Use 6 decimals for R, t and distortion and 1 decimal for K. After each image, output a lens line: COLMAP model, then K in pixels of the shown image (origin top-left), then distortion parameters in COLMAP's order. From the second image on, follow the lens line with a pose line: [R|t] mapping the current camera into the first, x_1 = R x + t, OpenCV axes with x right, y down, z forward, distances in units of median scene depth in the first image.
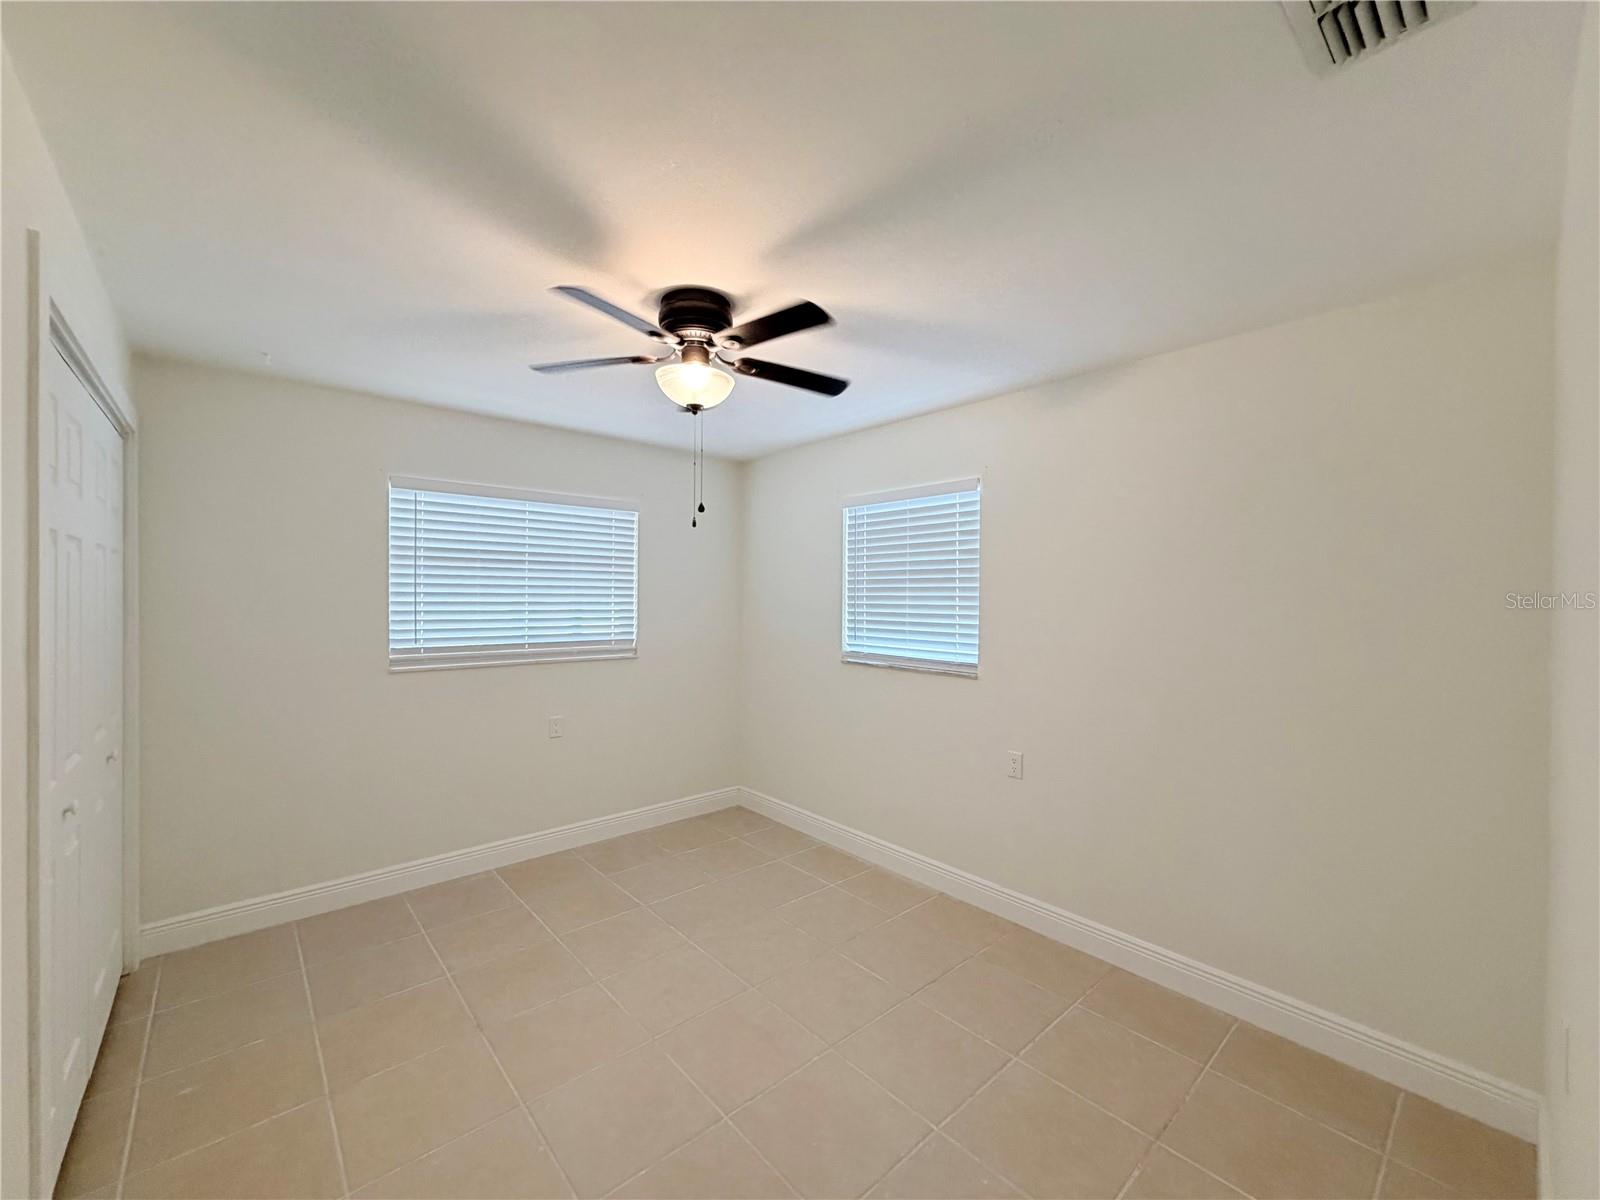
lens RADIAL K [[643.2, 0, 793.1], [0, 643.2, 601.8], [0, 0, 1]] dist [0.007090, -0.000345]
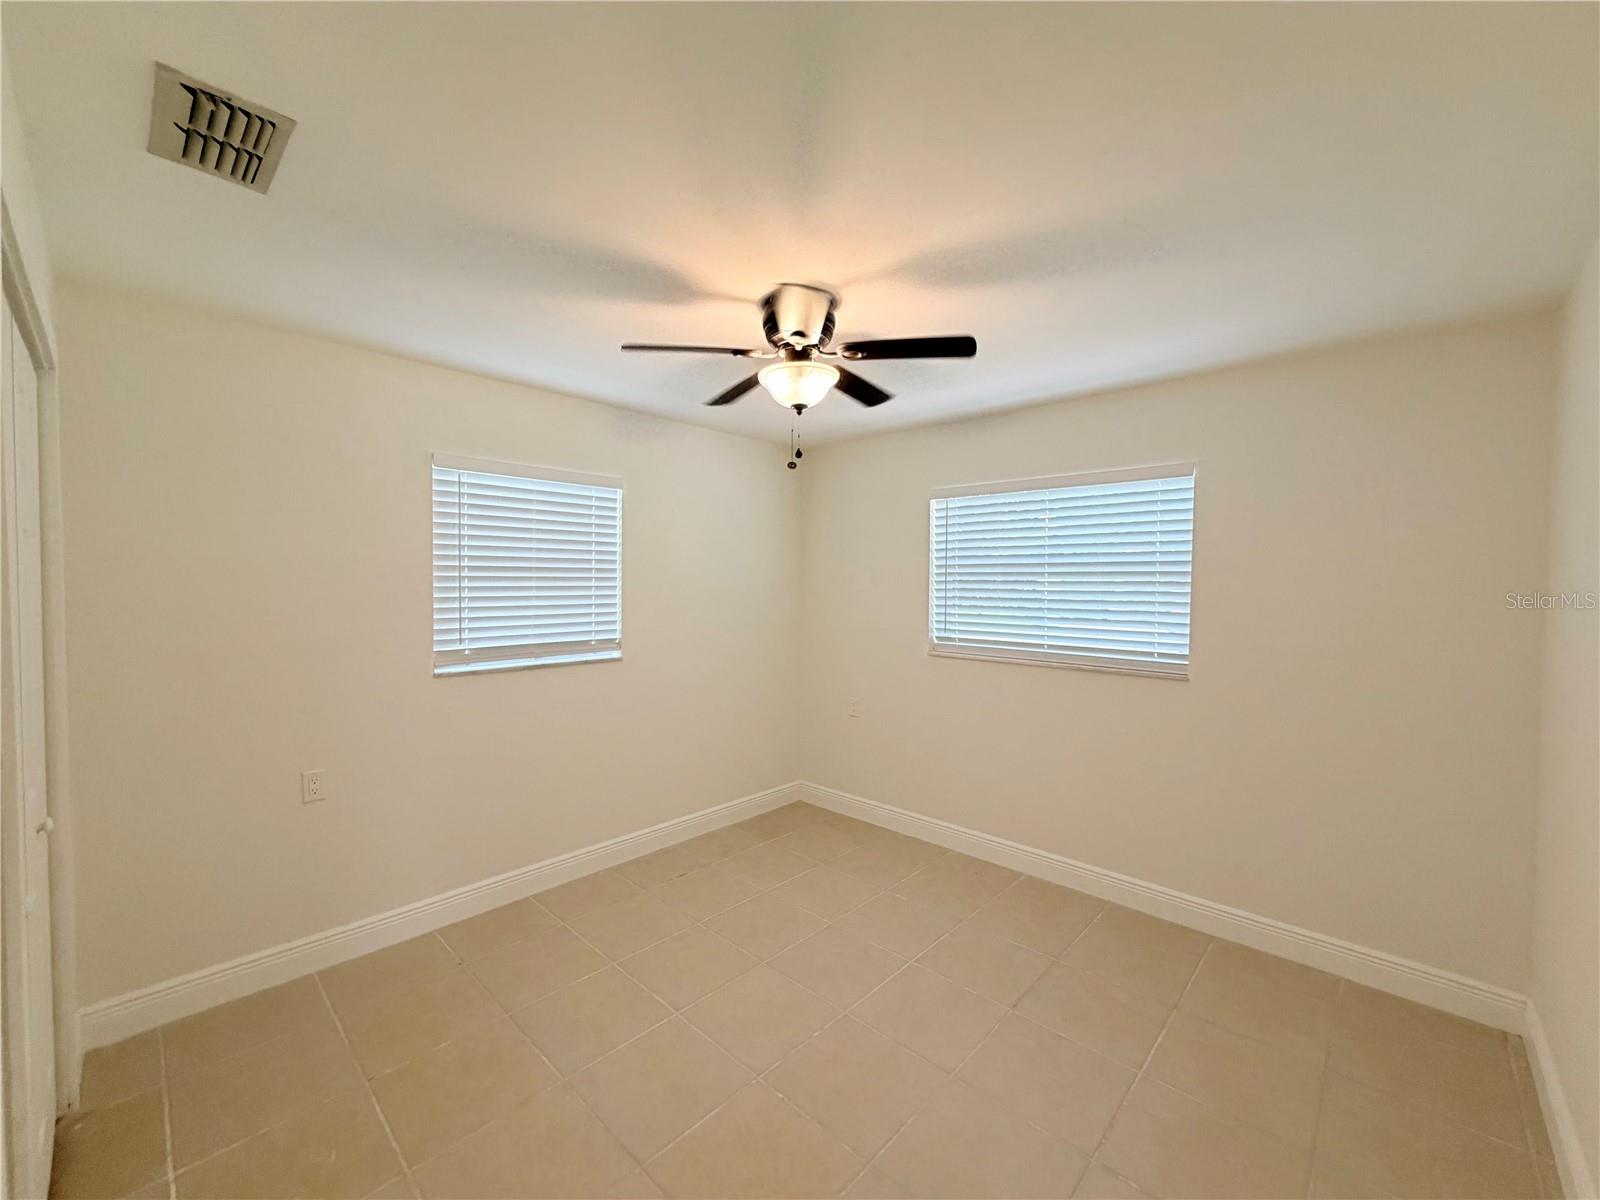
lens RADIAL K [[643.2, 0, 793.1], [0, 643.2, 601.8], [0, 0, 1]] dist [0.007090, -0.000345]
pose [[0.979163, -0.005600, 0.203000, -0.323517], [-0.000067, 0.999611, 0.027899, -0.009570], [-0.203077, -0.027331, 0.978781, 0.076084]]
